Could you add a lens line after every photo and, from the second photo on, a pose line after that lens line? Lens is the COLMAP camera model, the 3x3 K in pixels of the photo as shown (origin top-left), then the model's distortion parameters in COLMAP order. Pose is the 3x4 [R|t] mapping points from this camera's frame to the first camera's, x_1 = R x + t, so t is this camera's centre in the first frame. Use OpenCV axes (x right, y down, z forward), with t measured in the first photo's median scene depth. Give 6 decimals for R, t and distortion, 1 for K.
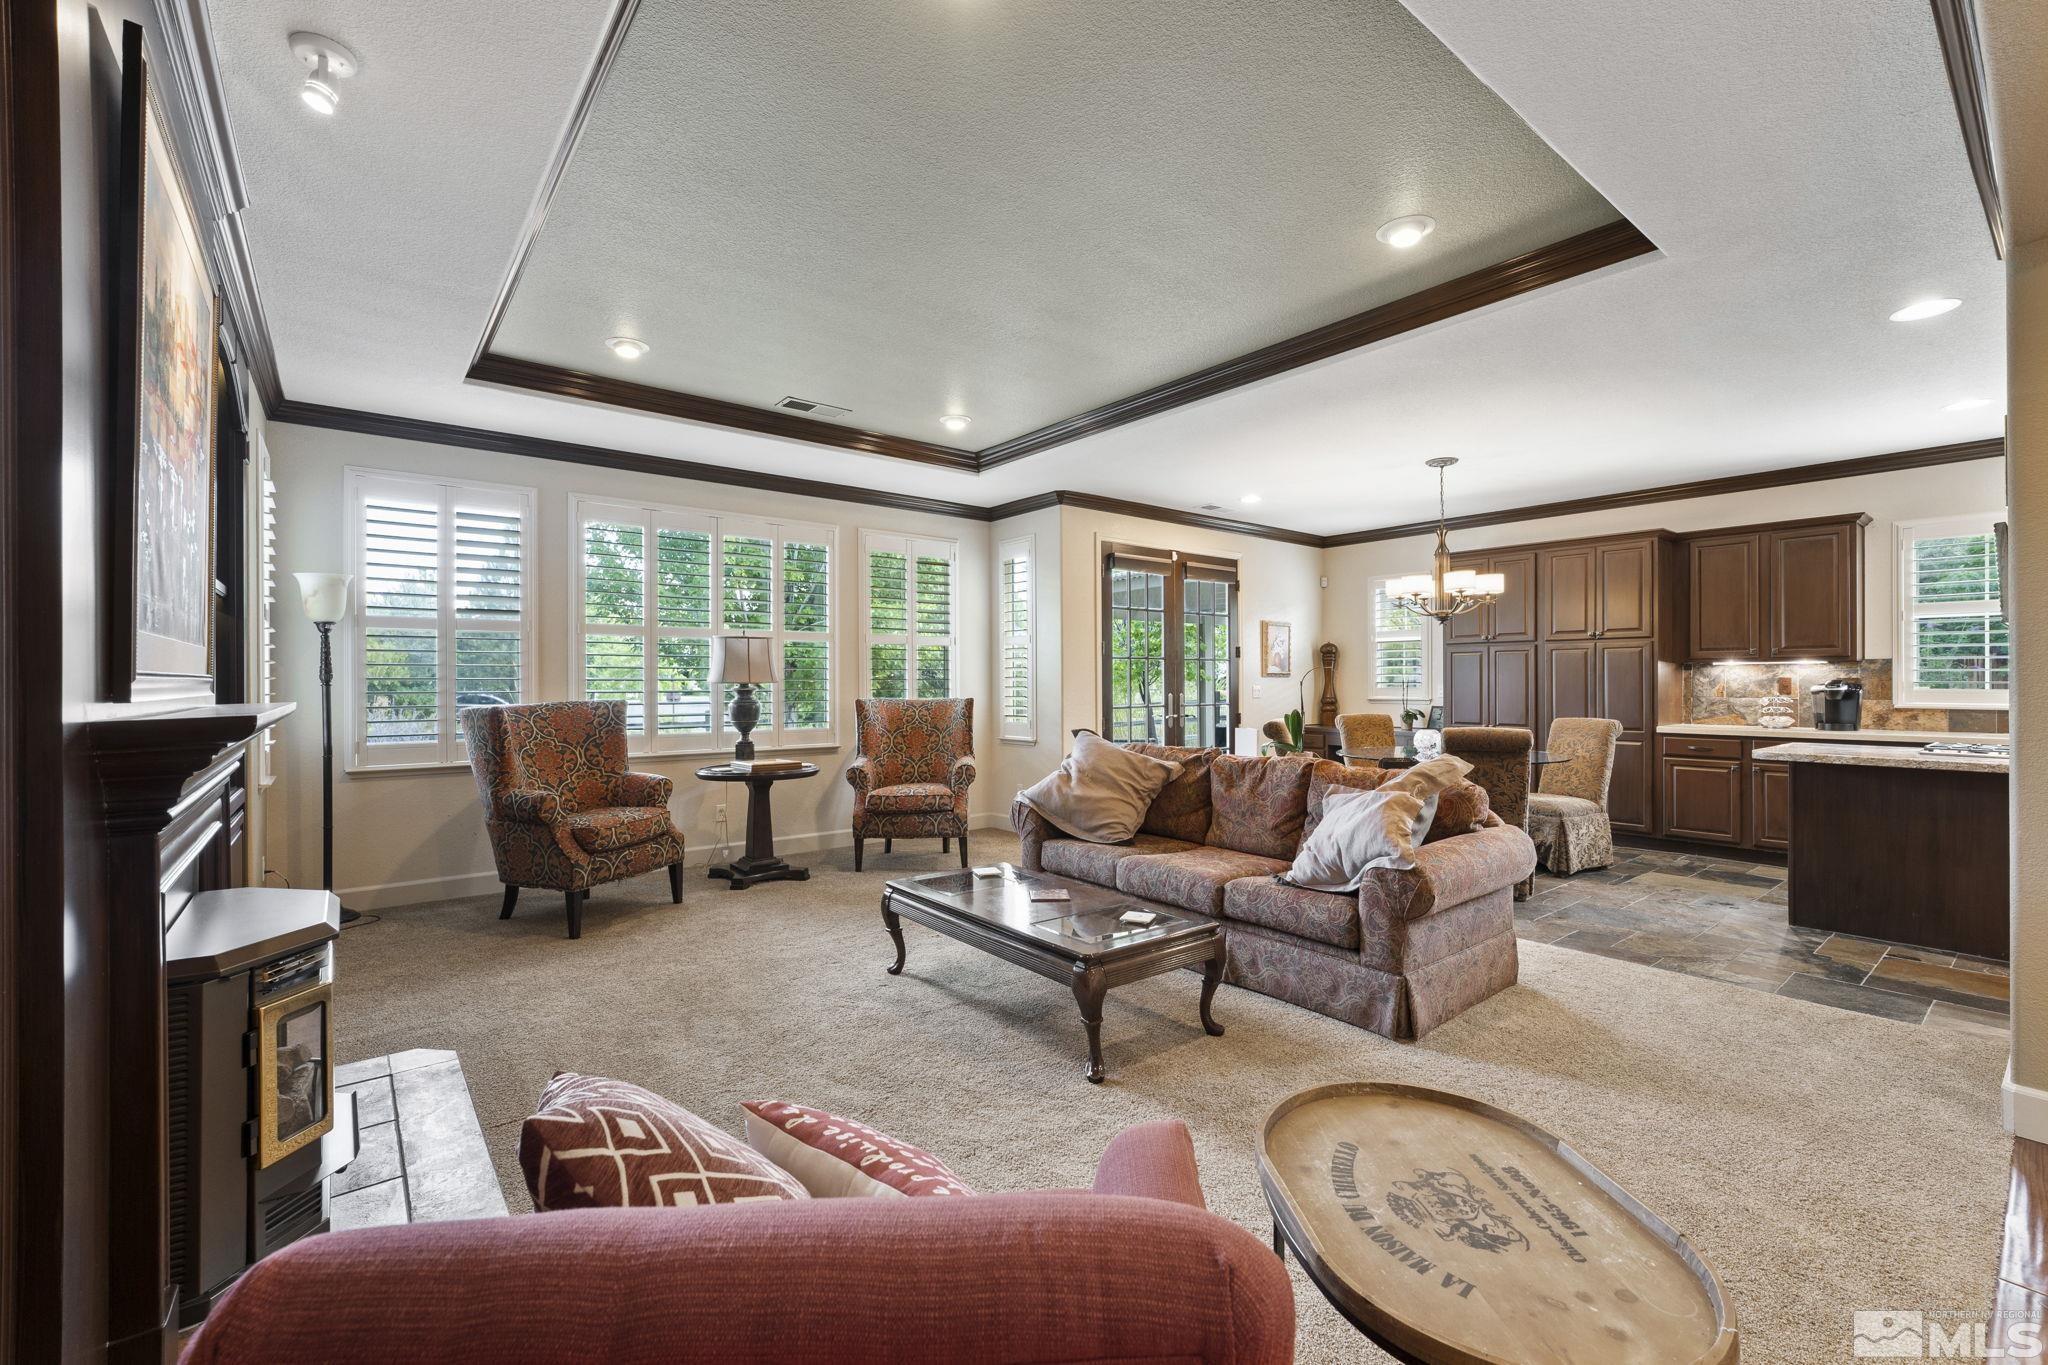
lens RADIAL K [[856.7, 0, 1012.3], [0, 856.7, 687.8], [0, 0, 1]] dist [-0.024828, 0.000061]
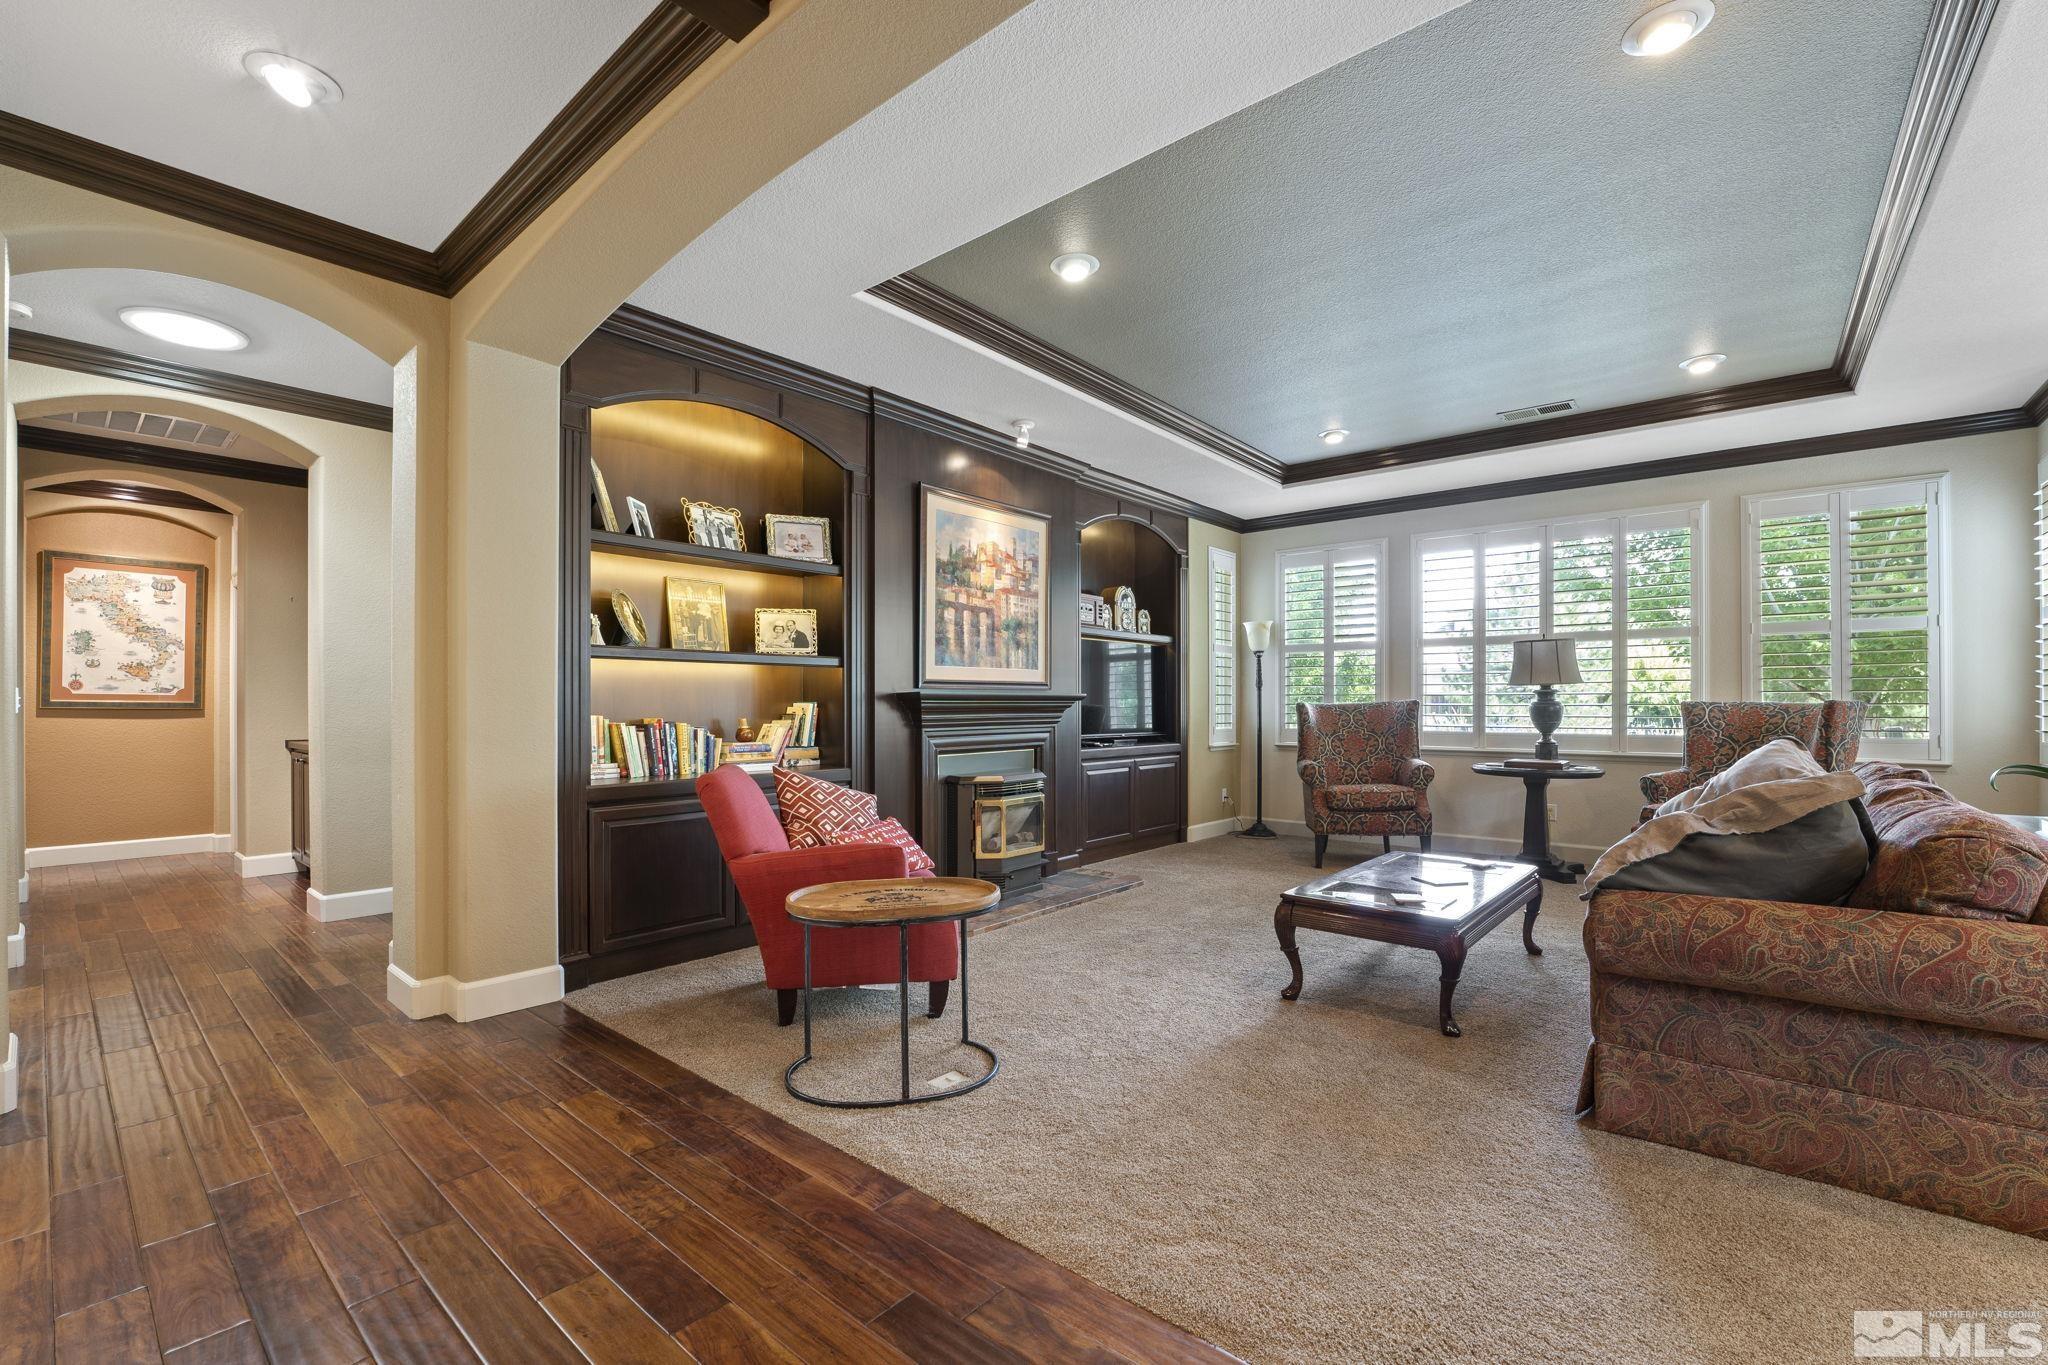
lens RADIAL K [[856.7, 0, 1014.3], [0, 856.7, 693.2], [0, 0, 1]] dist [-0.024828, 0.000061]
pose [[0.206747, -0.007414, -0.978366, 0.689447], [-0.000831, 0.999970, -0.007753, 0.016147], [0.978394, 0.002416, 0.206734, 0.198898]]
